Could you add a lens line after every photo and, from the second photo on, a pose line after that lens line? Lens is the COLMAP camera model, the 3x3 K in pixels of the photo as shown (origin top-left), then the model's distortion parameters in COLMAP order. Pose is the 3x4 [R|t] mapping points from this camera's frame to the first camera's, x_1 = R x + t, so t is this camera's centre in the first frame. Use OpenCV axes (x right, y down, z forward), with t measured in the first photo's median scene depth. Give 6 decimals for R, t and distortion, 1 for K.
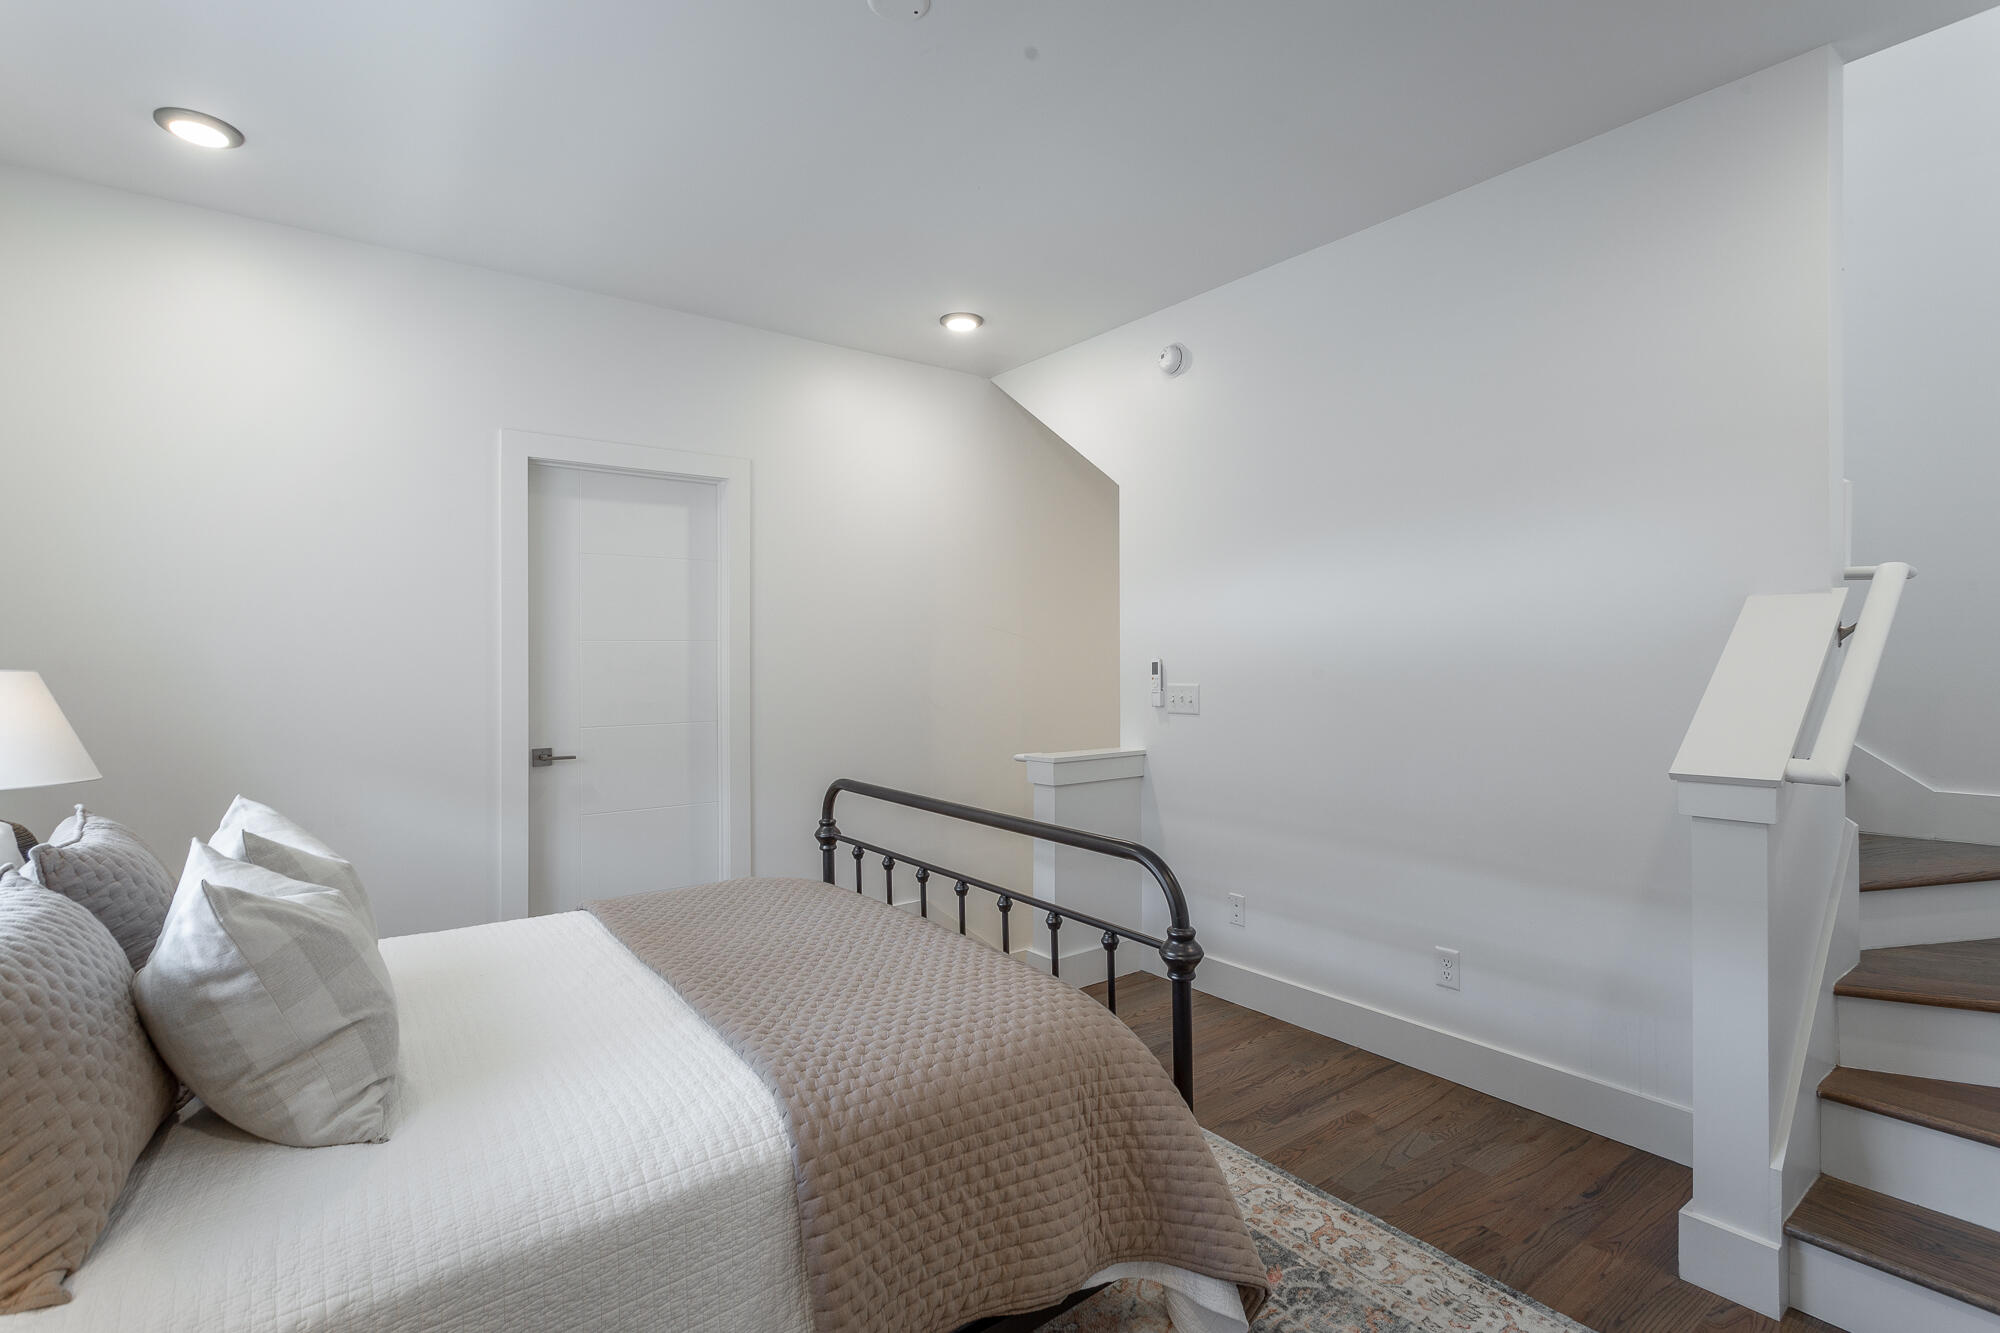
lens RADIAL K [[945.7, 0, 1002.4], [0, 945.7, 650.7], [0, 0, 1]] dist [-0.001134, -0.000082]
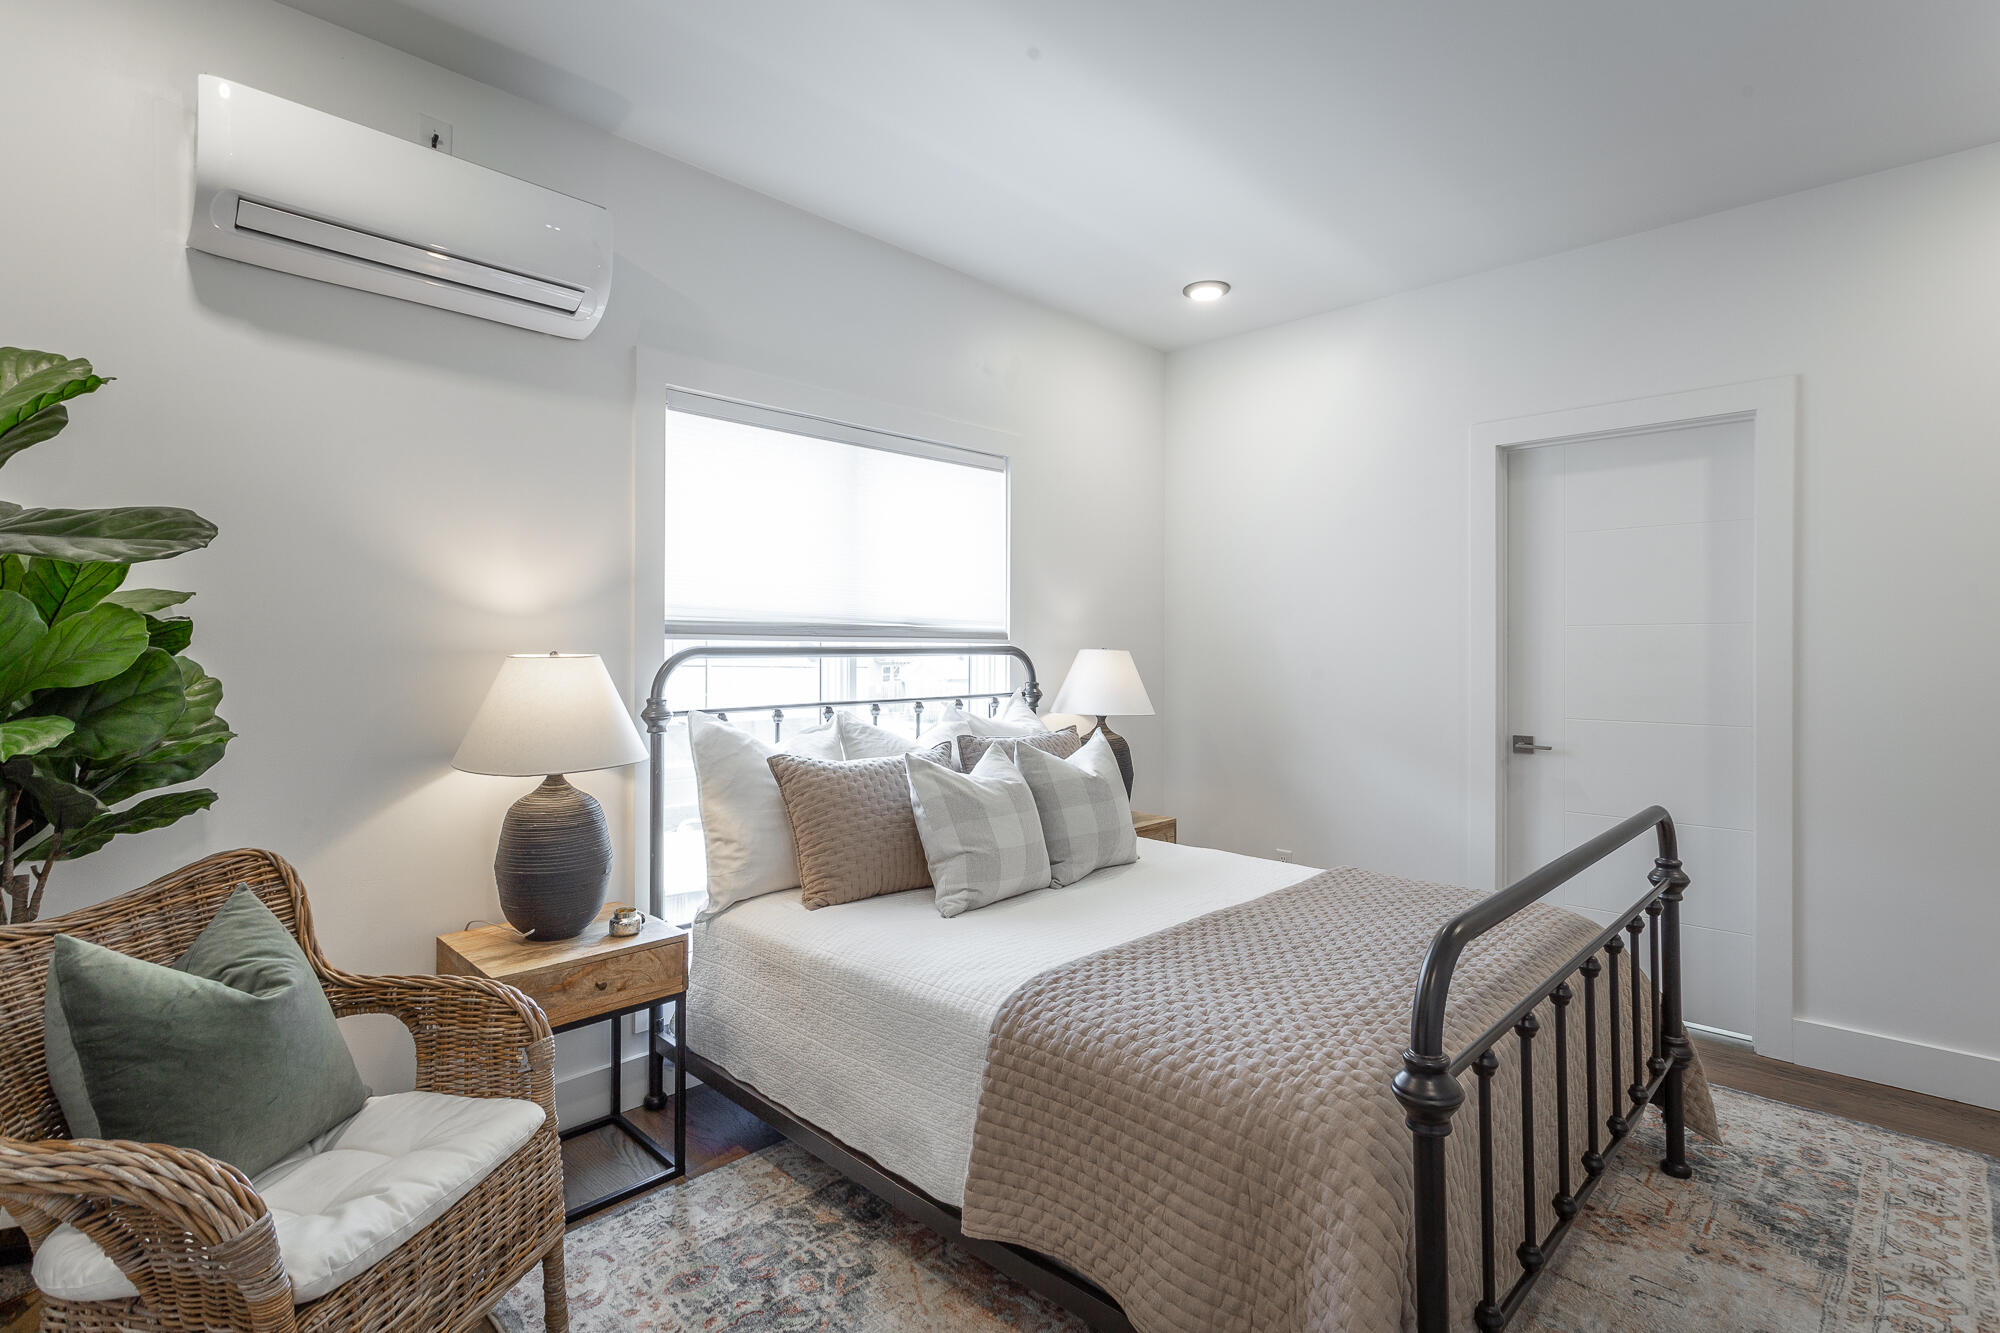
lens RADIAL K [[951.1, 0, 1004.3], [0, 951.1, 646.7], [0, 0, 1]] dist [0.001196, 0.000927]
pose [[0.152242, 0.002462, -0.988340, 0.418874], [0.006169, 0.999975, 0.003441, 0.003497], [0.988324, -0.006621, 0.152223, 0.318071]]
